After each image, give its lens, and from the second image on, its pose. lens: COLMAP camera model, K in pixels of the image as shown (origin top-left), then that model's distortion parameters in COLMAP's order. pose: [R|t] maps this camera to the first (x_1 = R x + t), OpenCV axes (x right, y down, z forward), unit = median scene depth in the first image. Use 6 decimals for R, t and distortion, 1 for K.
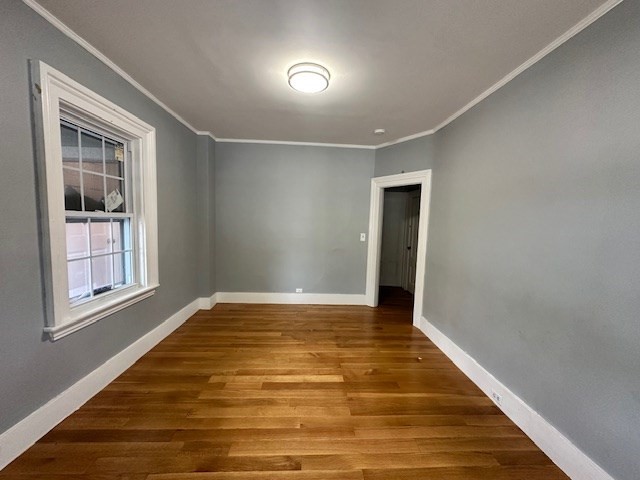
lens RADIAL K [[257.2, 0, 320.7], [0, 257.2, 241.6], [0, 0, 1]] dist [-0.001004, 0.000767]
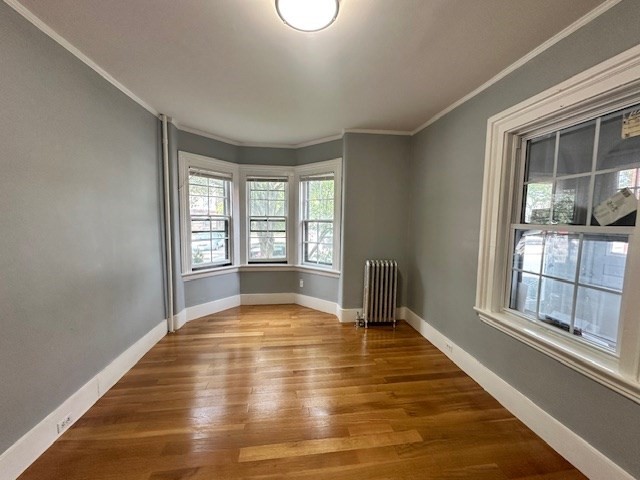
lens RADIAL K [[257.2, 0, 325.0], [0, 257.2, 241.5], [0, 0, 1]] dist [-0.001004, 0.000767]
pose [[-0.993336, -0.038704, -0.108563, -0.045410], [-0.056750, 0.984081, 0.168414, -0.155993], [0.100316, 0.173452, -0.979720, 1.682908]]
